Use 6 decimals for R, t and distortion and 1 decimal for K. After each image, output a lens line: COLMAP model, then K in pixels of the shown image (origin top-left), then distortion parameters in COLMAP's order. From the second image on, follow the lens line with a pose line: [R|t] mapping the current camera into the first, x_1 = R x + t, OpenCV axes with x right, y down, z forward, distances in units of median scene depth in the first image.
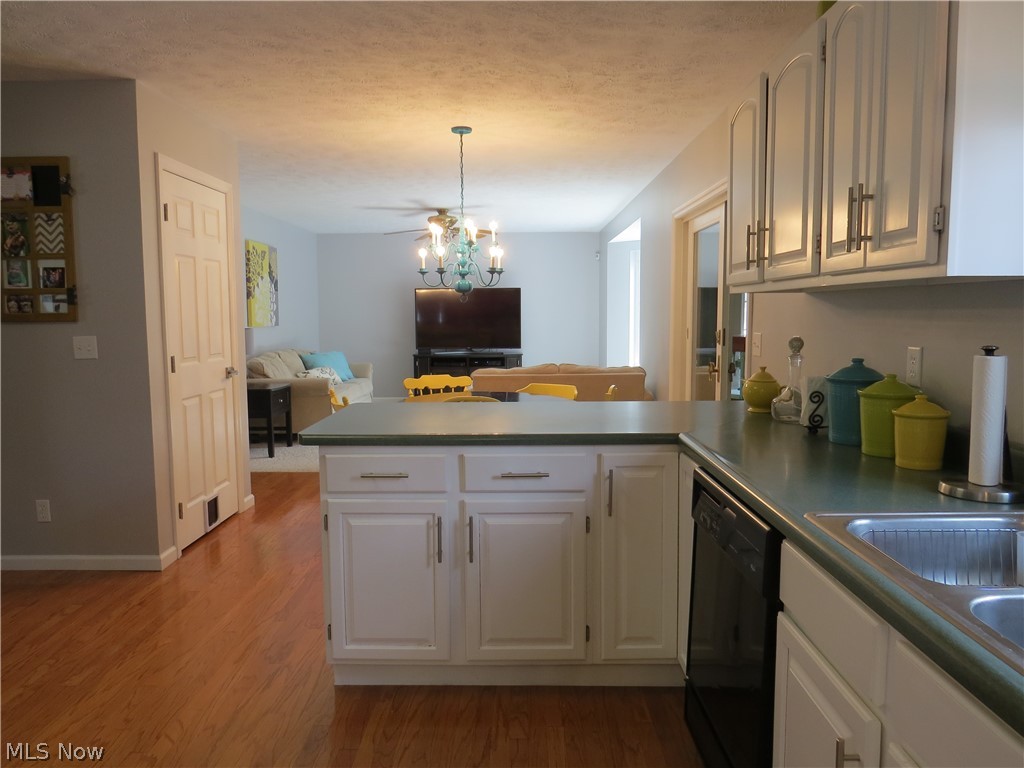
lens RADIAL K [[736.9, 0, 511.3], [0, 736.9, 383.8], [0, 0, 1]] dist [-0.009238, -0.000296]
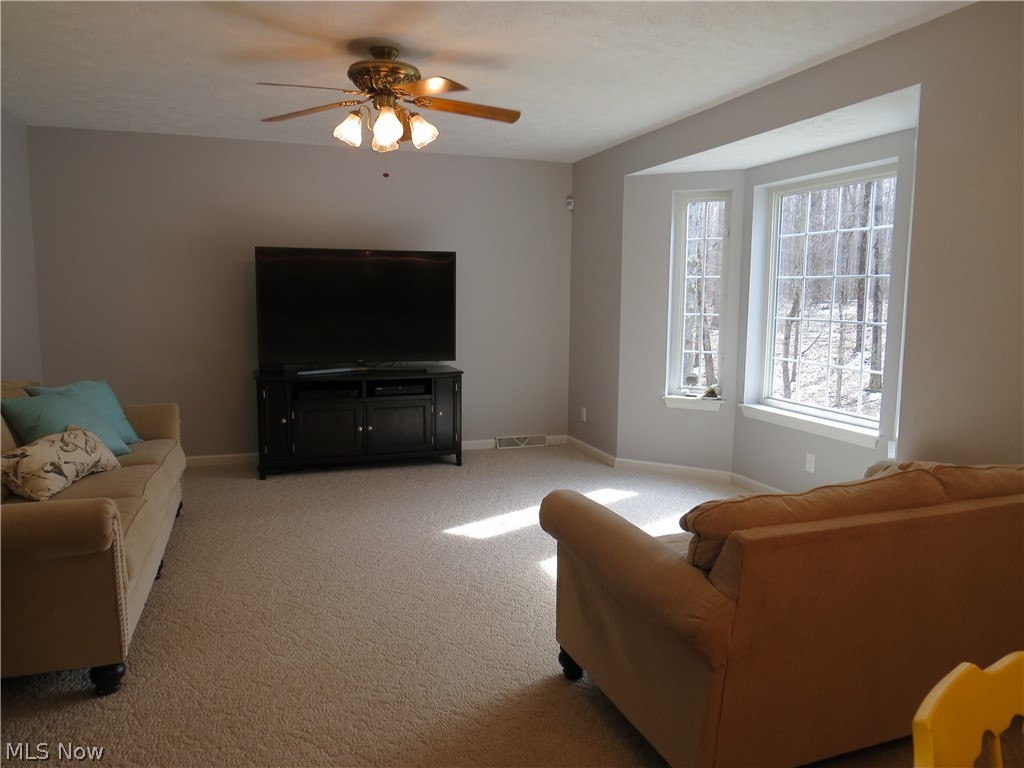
lens RADIAL K [[736.9, 0, 513.7], [0, 736.9, 380.4], [0, 0, 1]] dist [-0.009238, -0.000296]
pose [[0.945616, -0.026627, 0.324193, -0.129836], [0.017916, 0.999395, 0.029826, -0.049362], [-0.324790, -0.022396, 0.945521, 0.458840]]
